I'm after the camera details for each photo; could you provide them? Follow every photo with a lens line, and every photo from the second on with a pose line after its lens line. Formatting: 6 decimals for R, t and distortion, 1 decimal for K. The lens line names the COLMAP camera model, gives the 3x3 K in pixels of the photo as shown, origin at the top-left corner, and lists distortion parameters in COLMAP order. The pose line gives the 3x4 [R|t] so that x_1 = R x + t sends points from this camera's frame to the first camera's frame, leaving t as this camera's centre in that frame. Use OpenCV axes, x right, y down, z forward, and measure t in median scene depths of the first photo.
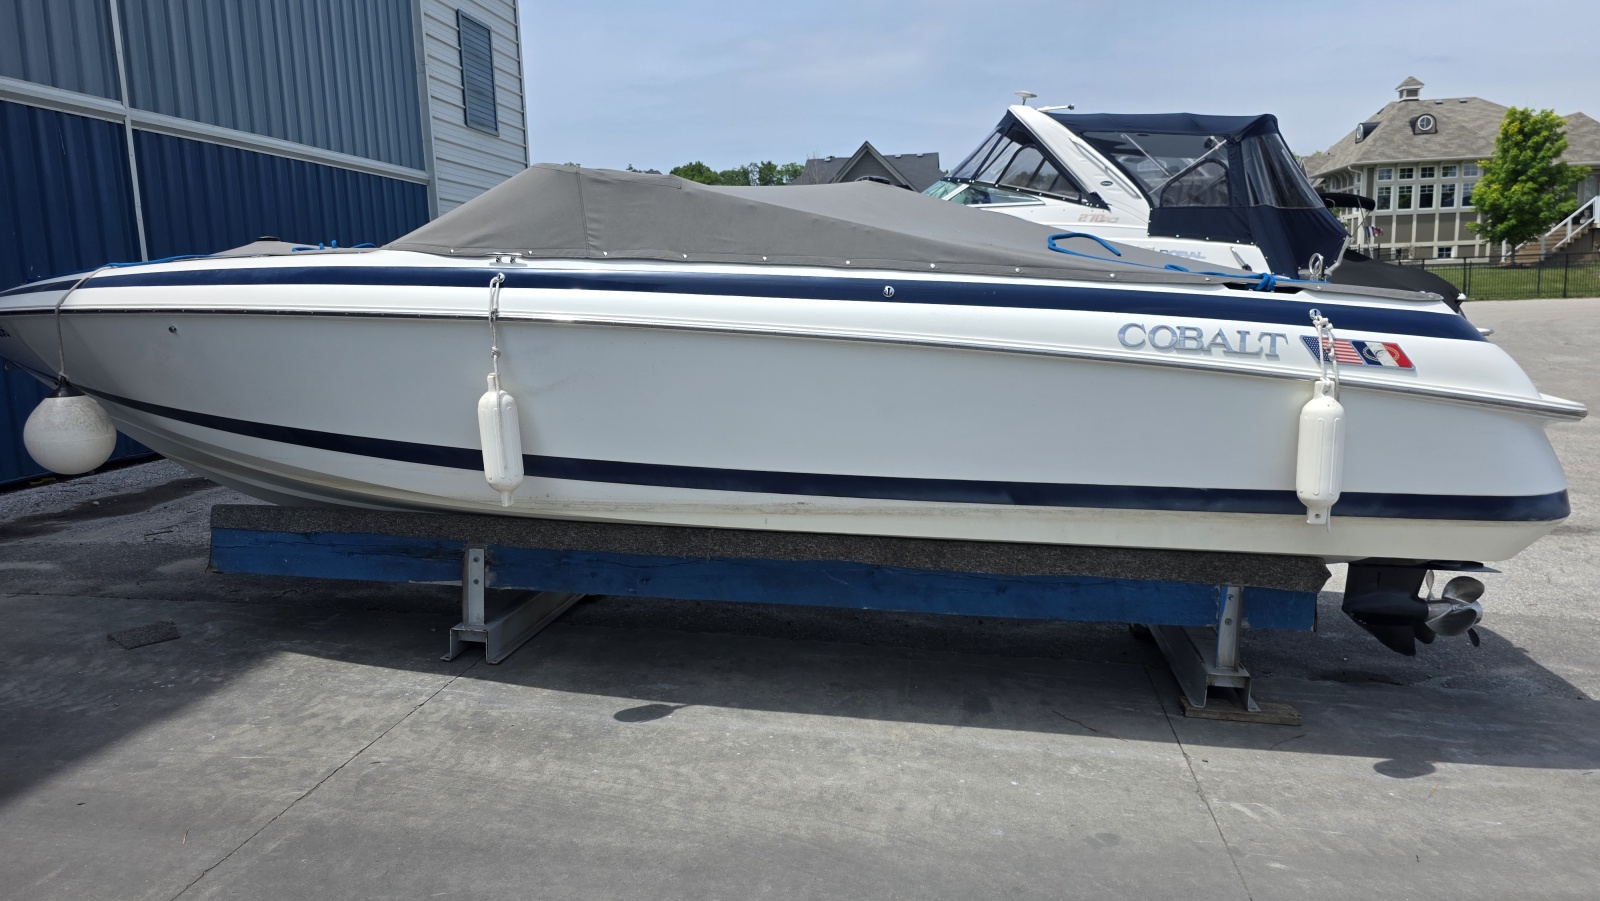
lens RADIAL K [[1078.3, 0, 809.2], [0, 1078.3, 449.5], [0, 0, 1]] dist [0.041907, -0.026770]
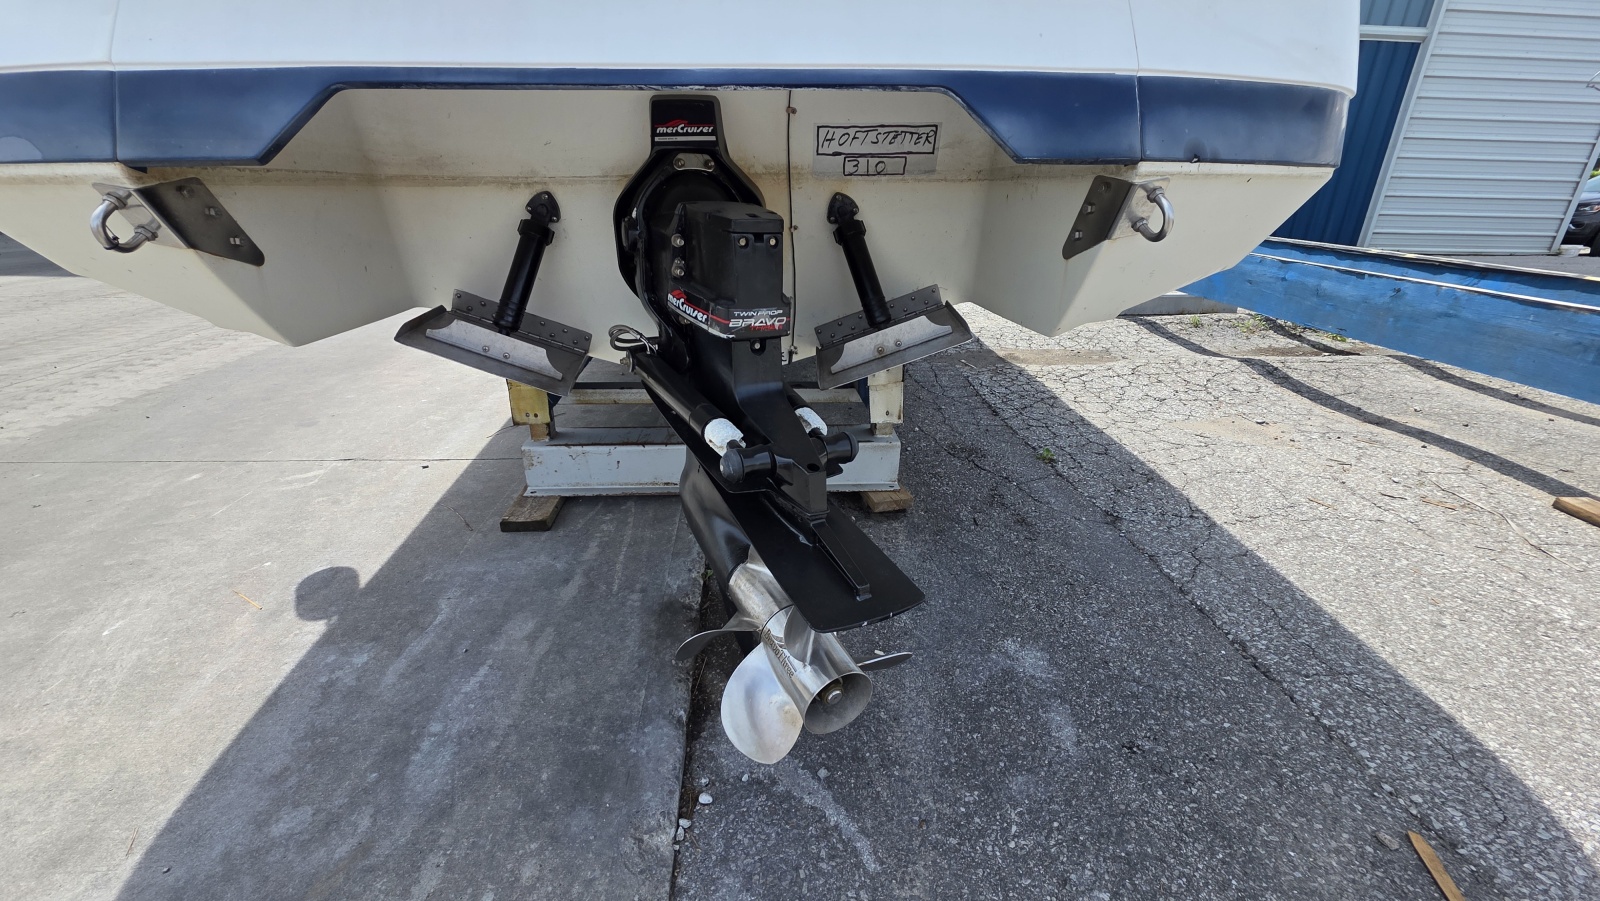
lens RADIAL K [[633.7, 0, 803.5], [0, 633.7, 452.9], [0, 0, 1]] dist [0.002474, 0.000236]
pose [[0.209538, 0.382932, -0.899698, 0.338413], [-0.162212, 0.920988, 0.354215, 0.008514], [0.964252, 0.071720, 0.255098, 0.428271]]
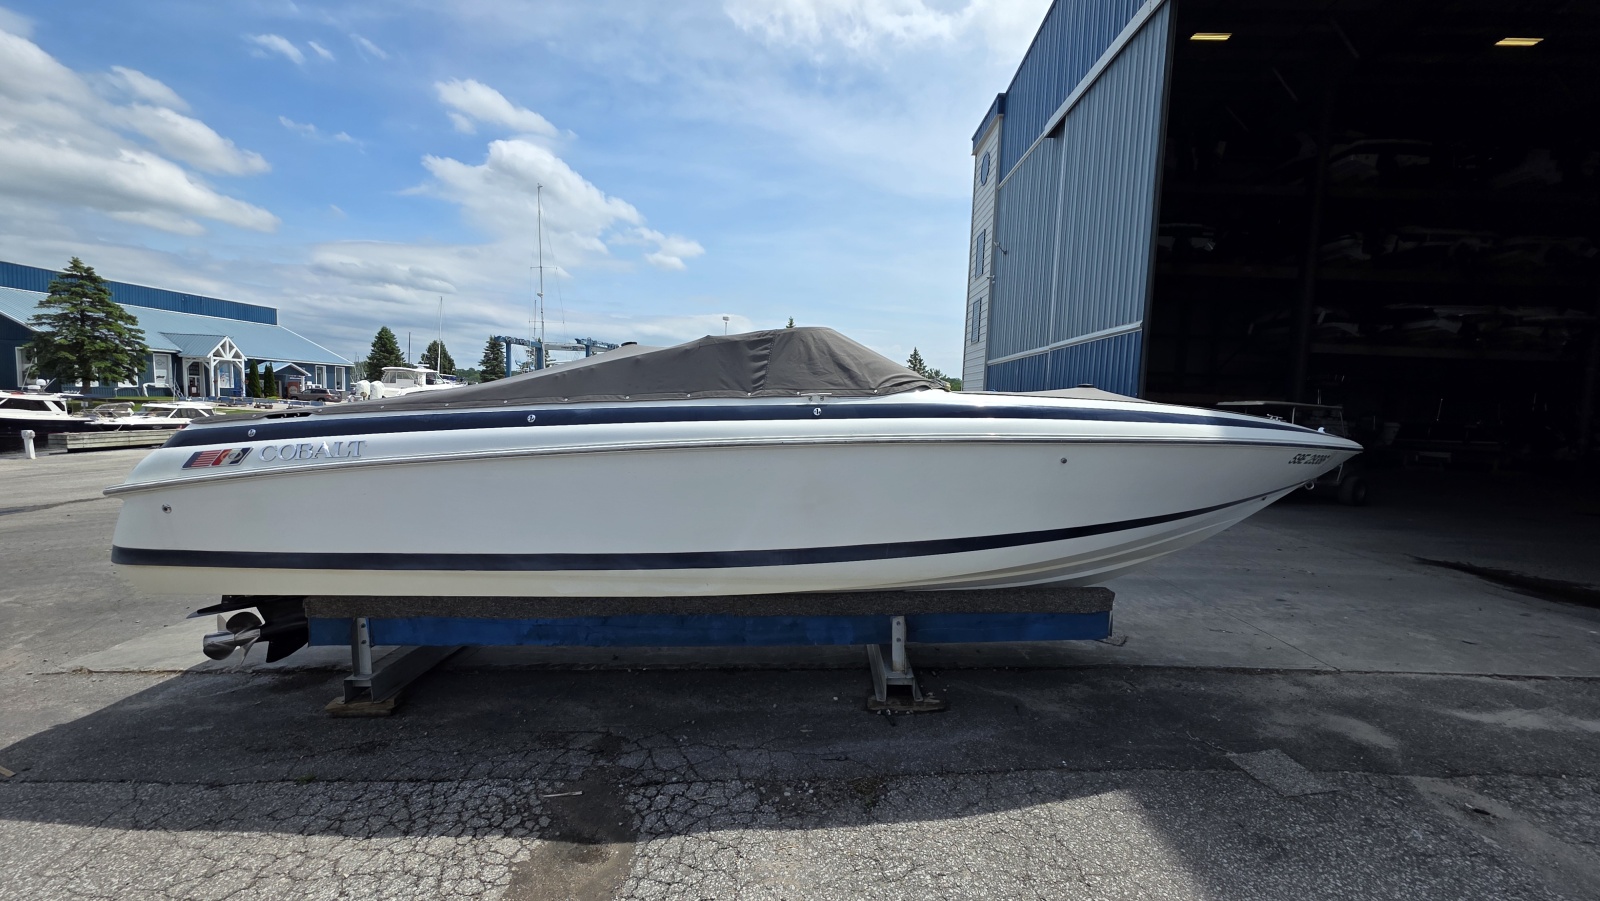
lens RADIAL K [[633.7, 0, 794.6], [0, 633.7, 454.0], [0, 0, 1]] dist [0.002474, 0.000236]
pose [[-0.995067, -0.000219, -0.099200, -0.030933], [-0.022277, 0.974952, 0.221298, -0.132067], [0.096667, 0.222417, -0.970148, 0.830098]]
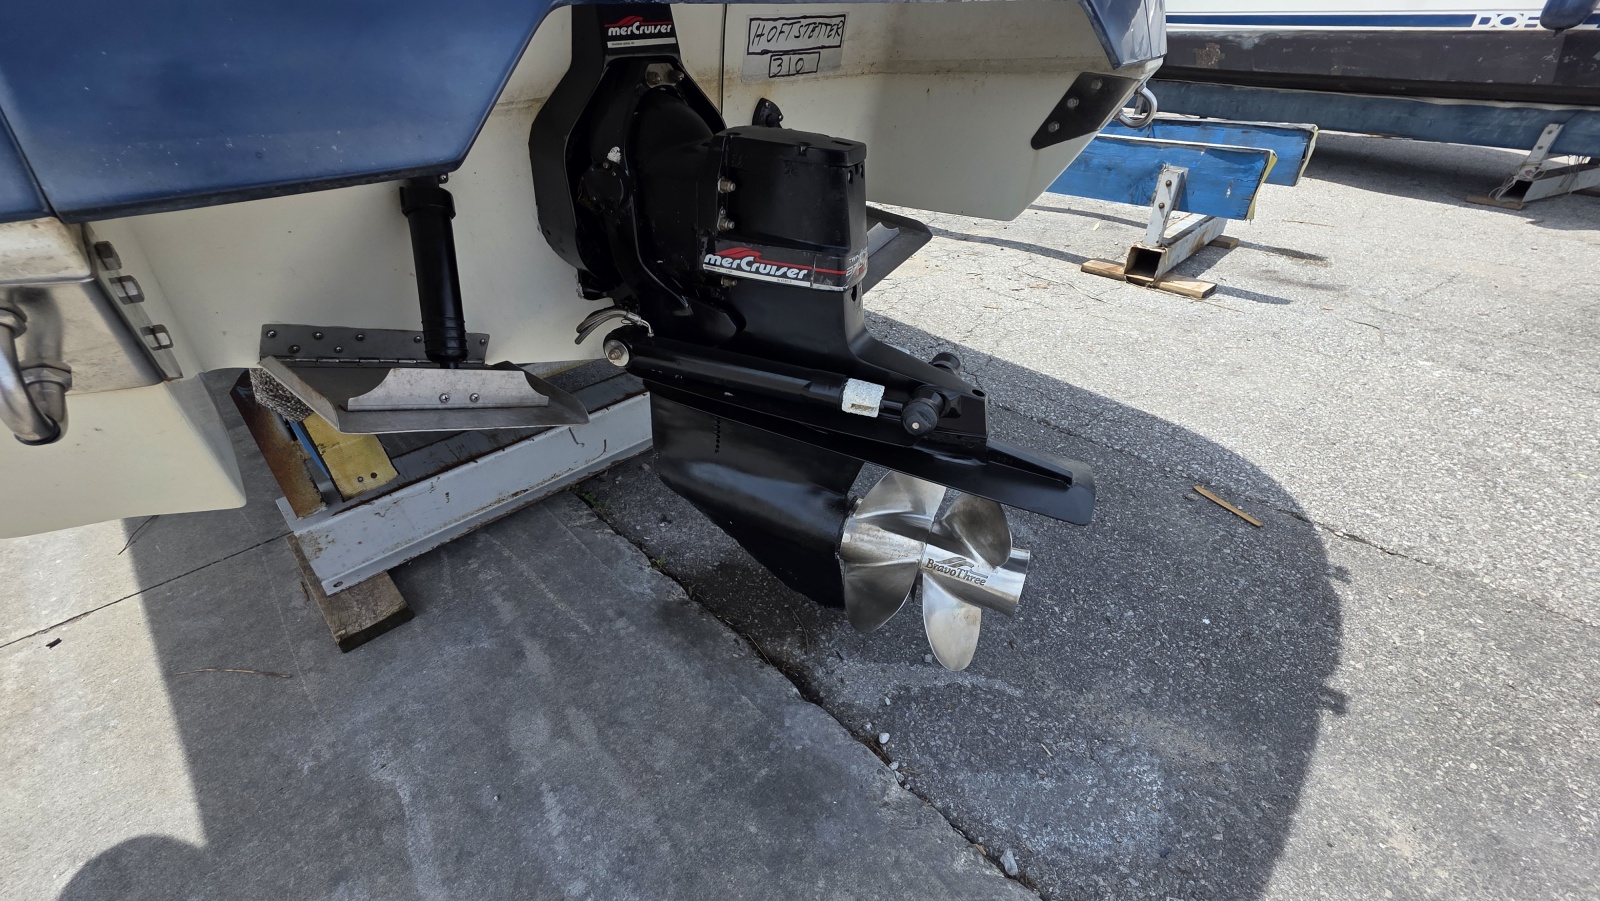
lens RADIAL K [[633.7, 0, 797.0], [0, 633.7, 450.2], [0, 0, 1]] dist [0.002474, 0.000236]
pose [[0.793840, 0.311929, -0.522032, 0.292992], [-0.068423, 0.898791, 0.433004, 0.011016], [0.604265, -0.308017, 0.734840, 0.371493]]
